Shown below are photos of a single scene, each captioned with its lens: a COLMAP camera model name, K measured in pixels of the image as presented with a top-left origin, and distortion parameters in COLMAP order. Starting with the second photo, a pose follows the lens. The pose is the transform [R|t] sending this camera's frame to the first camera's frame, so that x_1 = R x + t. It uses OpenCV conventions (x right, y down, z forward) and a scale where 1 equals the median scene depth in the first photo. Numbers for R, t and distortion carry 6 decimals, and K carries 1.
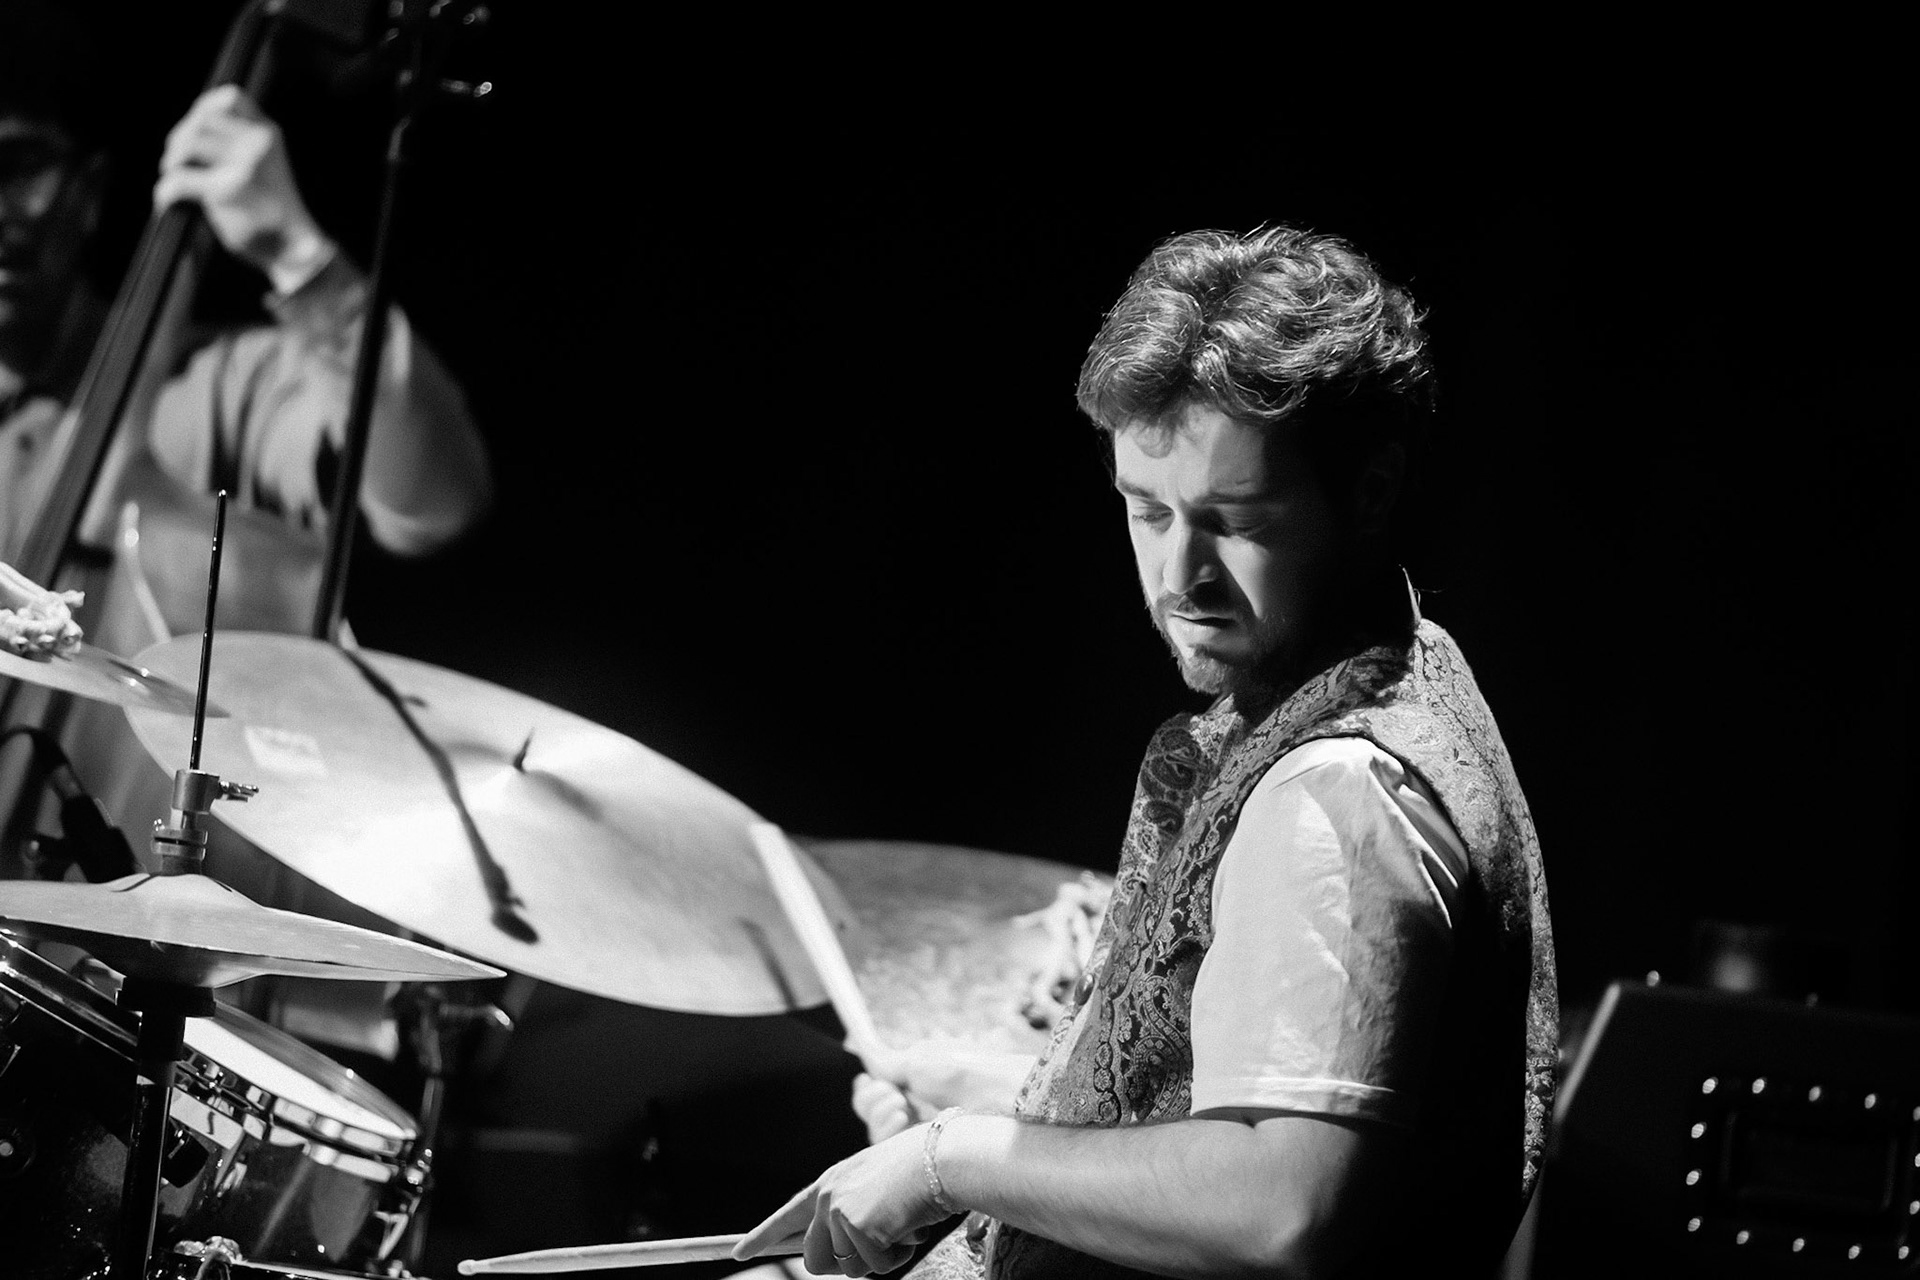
lens RADIAL K [[12644.4, 0, 960.0], [0, 12644.4, 640.0], [0, 0, 1]] dist [1.381021, 3.324885]
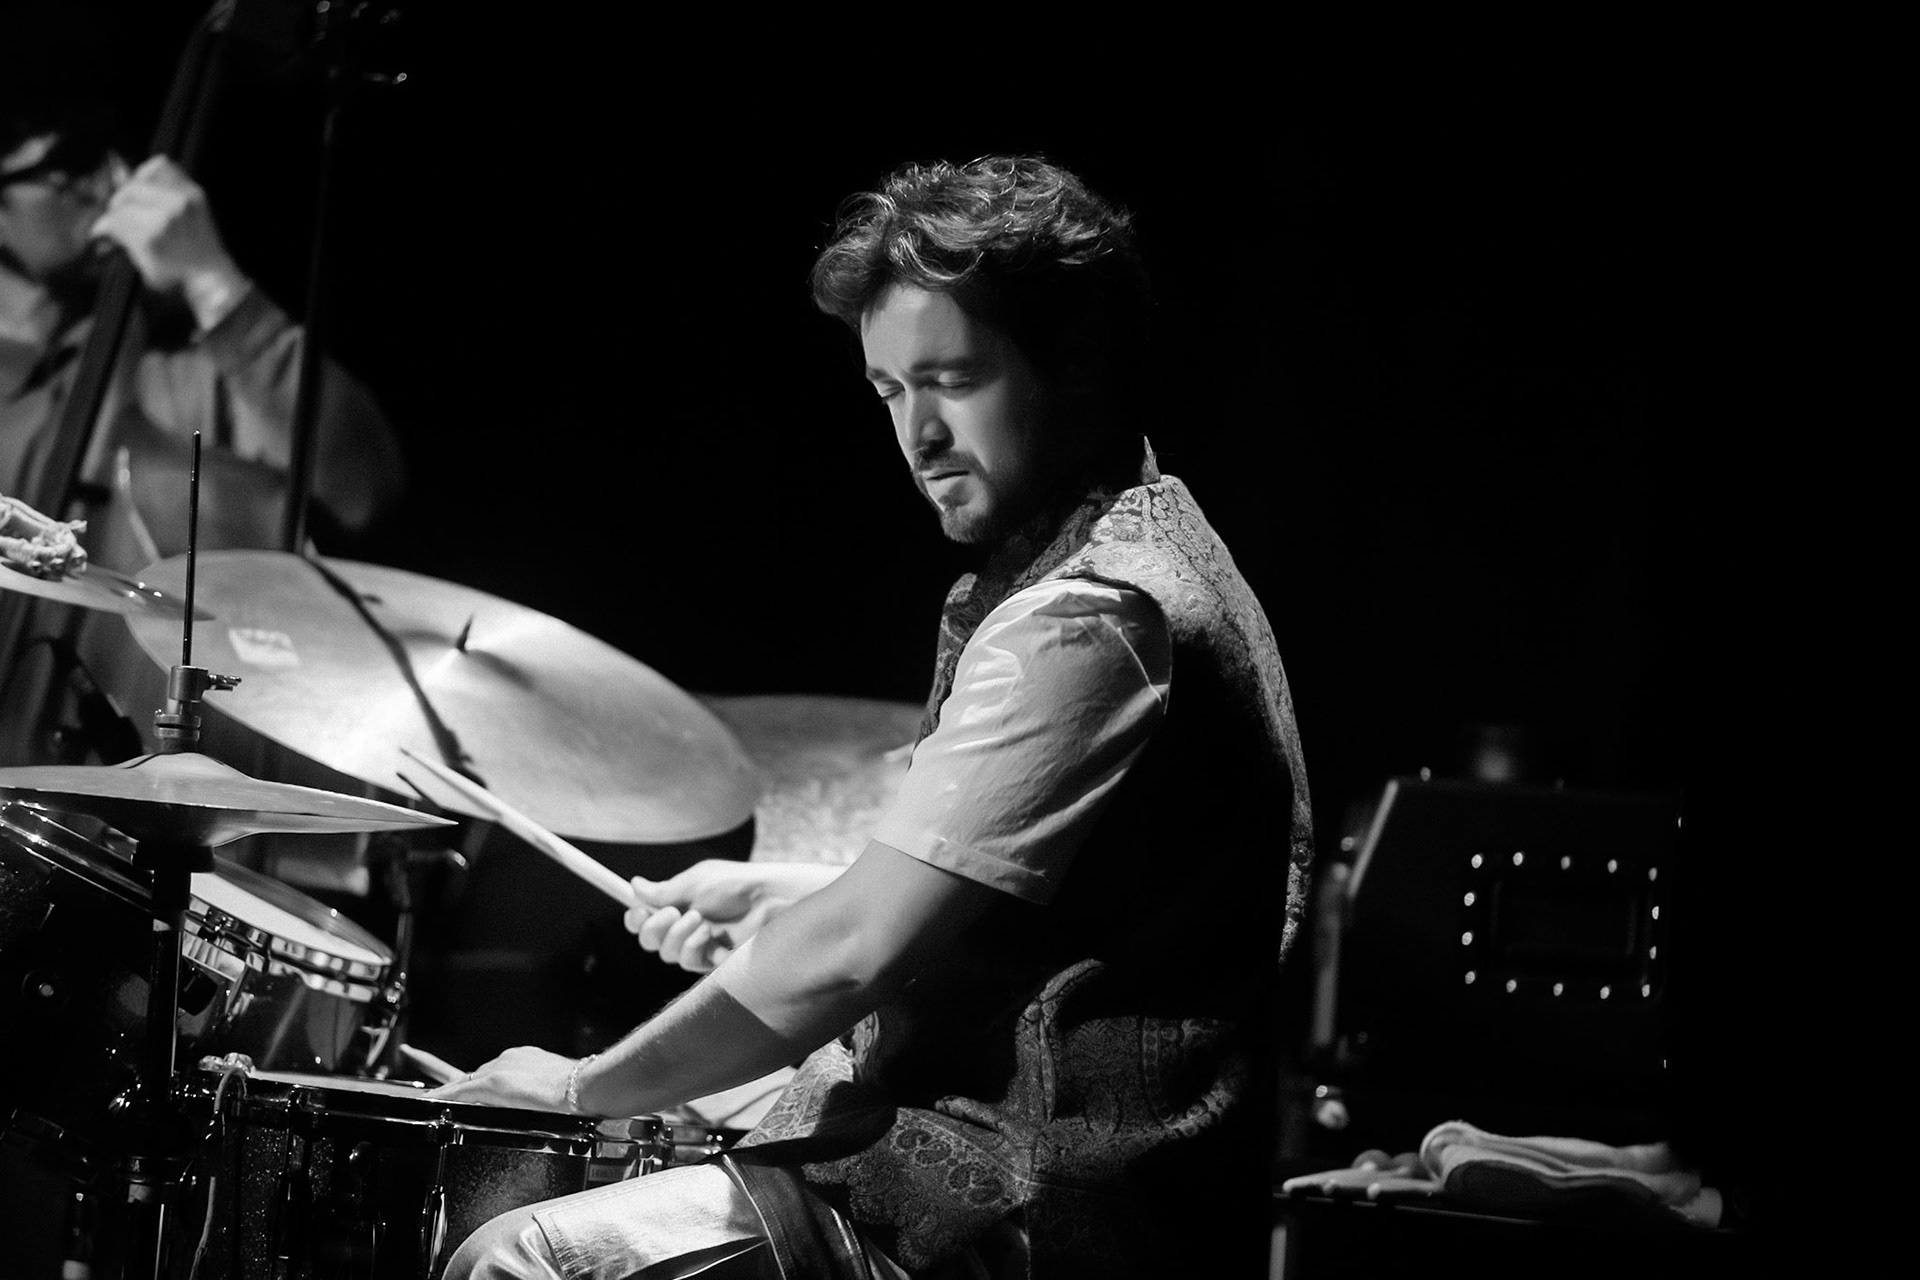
lens RADIAL K [[11729.1, 0, 960.0], [0, 11729.1, 640.0], [0, 0, 1]] dist [1.029006, 42.397764]
pose [[0.998441, -0.055621, 0.004667, 0.006914], [0.055581, 0.998420, 0.008285, 0.002712], [-0.005120, -0.008013, 0.999955, -0.104015]]
